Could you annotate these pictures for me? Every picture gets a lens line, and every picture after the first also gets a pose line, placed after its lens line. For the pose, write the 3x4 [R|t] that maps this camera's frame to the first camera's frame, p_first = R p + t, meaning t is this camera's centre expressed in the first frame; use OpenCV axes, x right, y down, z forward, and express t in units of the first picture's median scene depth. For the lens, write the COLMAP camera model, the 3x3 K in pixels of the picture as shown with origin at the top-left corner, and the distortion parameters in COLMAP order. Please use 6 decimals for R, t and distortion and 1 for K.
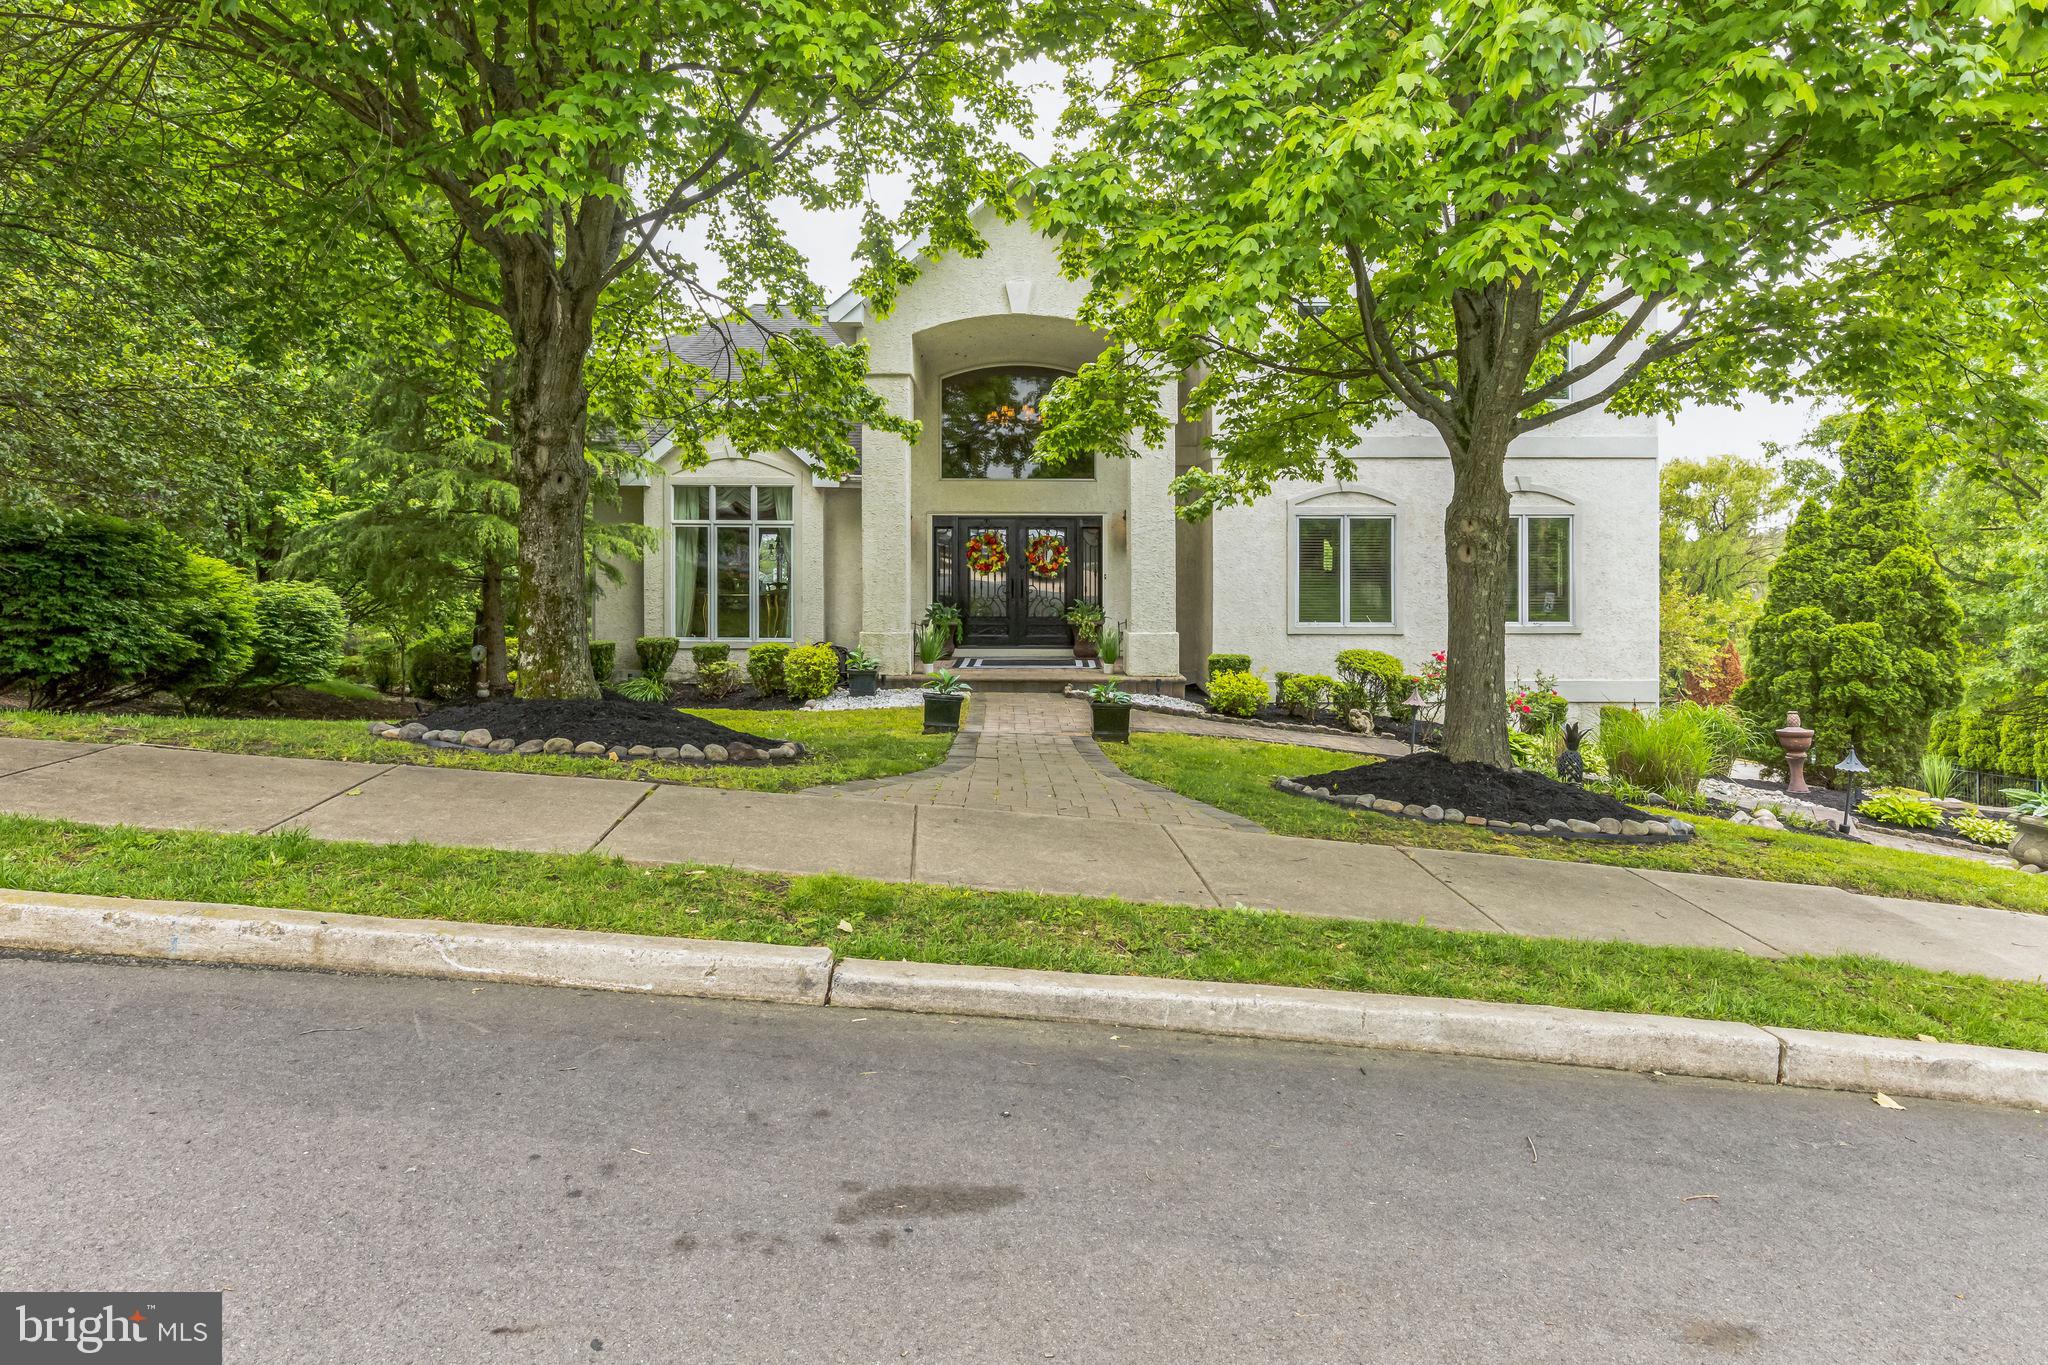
lens RADIAL K [[1024.6, 0, 1024.0], [0, 1024.6, 682.5], [0, 0, 1]] dist [-0.000317, -0.000079]
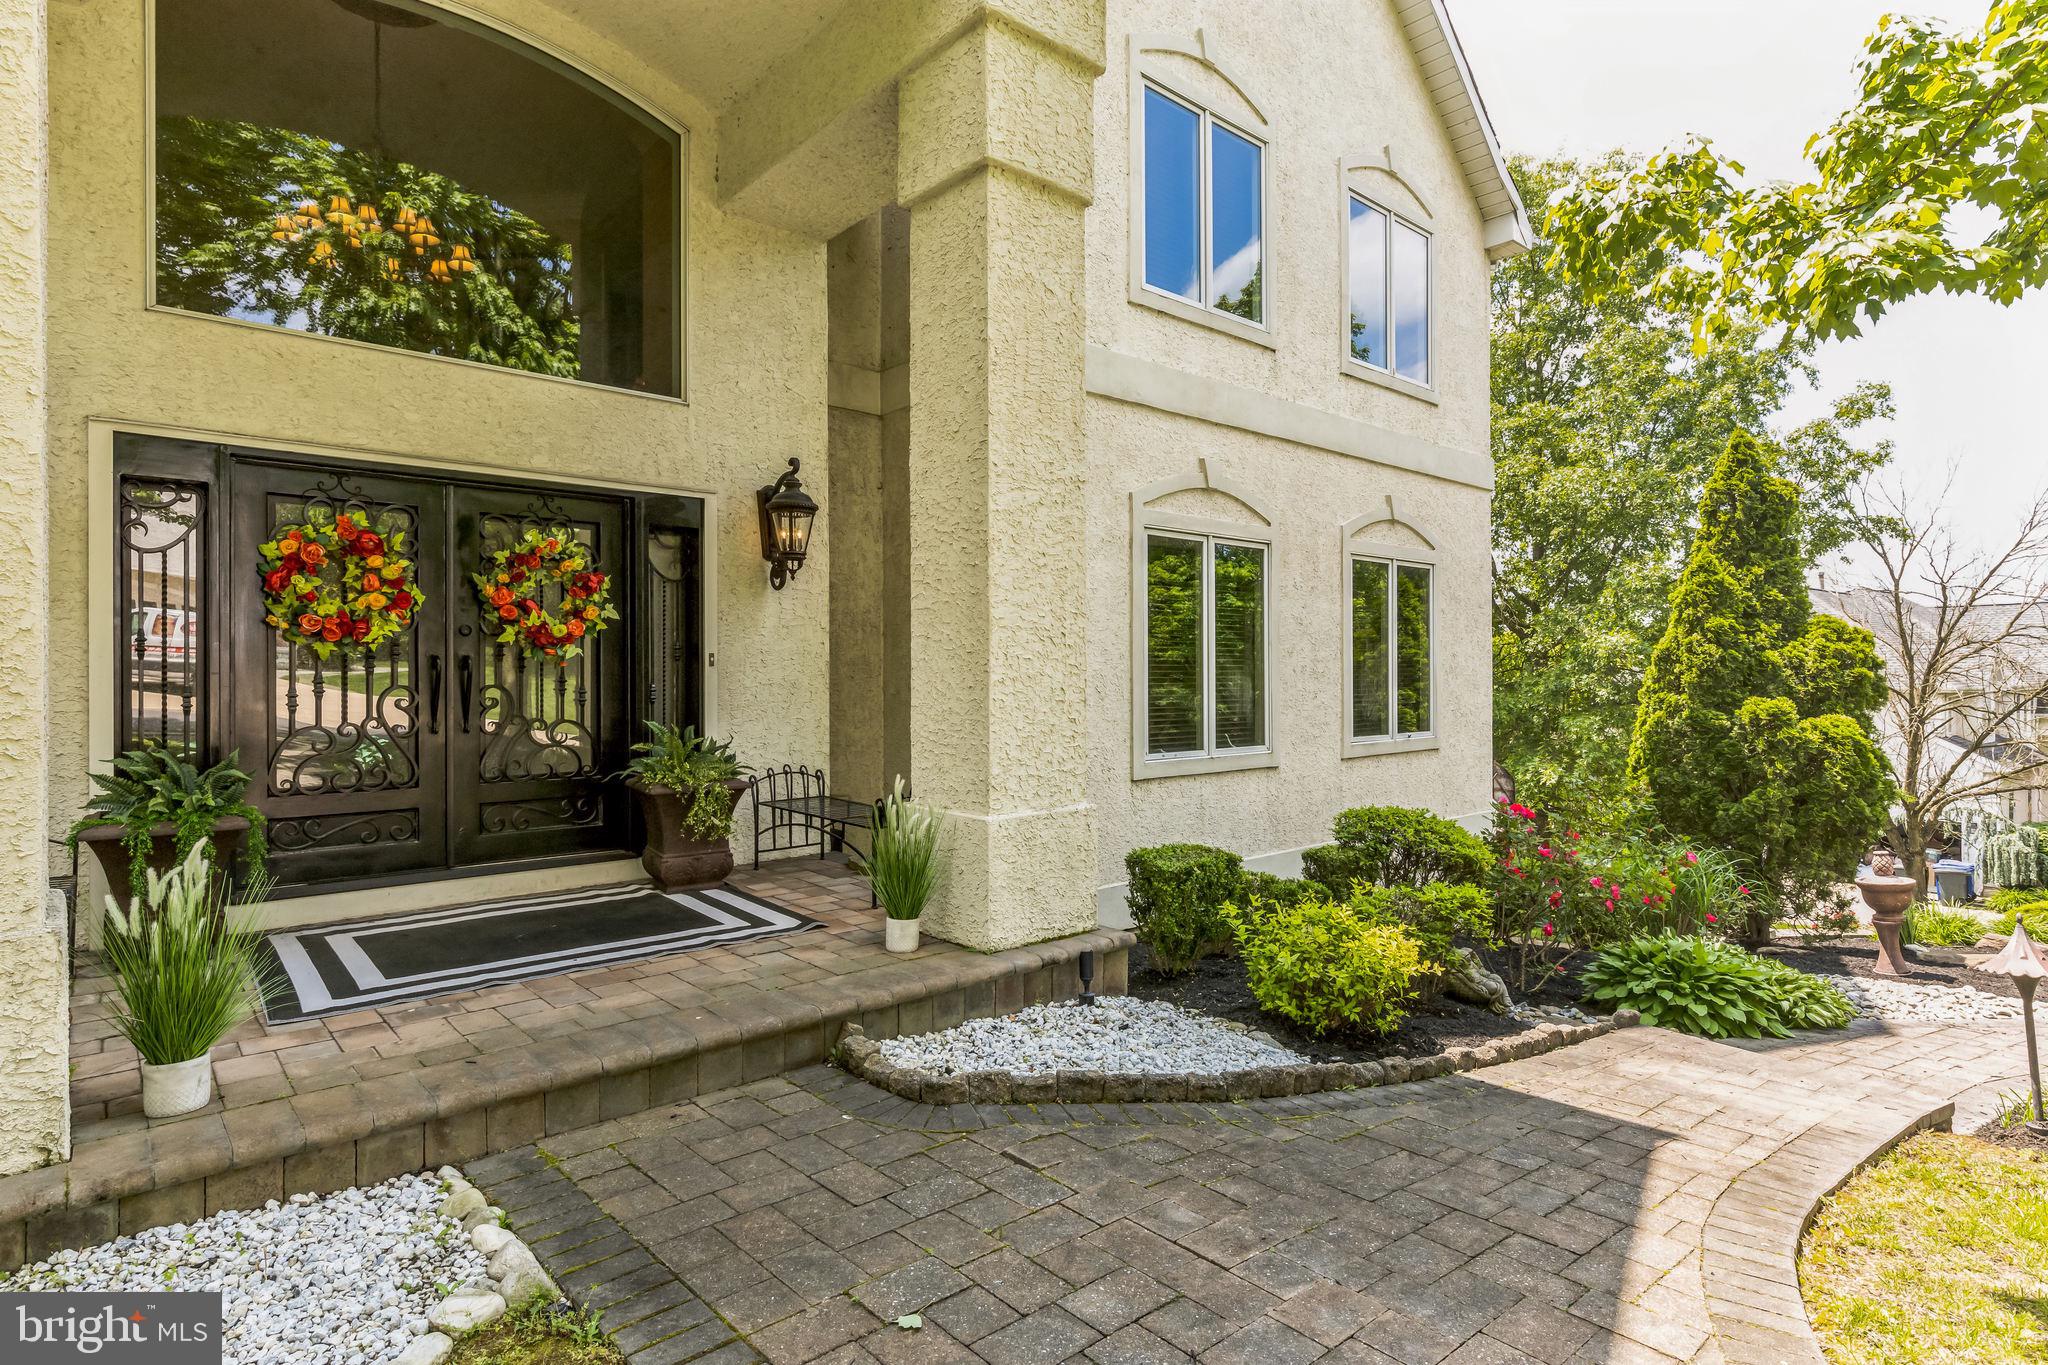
lens RADIAL K [[1024.6, 0, 1024.0], [0, 1024.6, 682.5], [0, 0, 1]] dist [-0.000317, -0.000079]
pose [[0.836620, -0.006930, 0.547740, -0.032444], [0.091337, 0.987687, -0.127013, -0.036105], [-0.540115, 0.156290, 0.826952, 0.643405]]
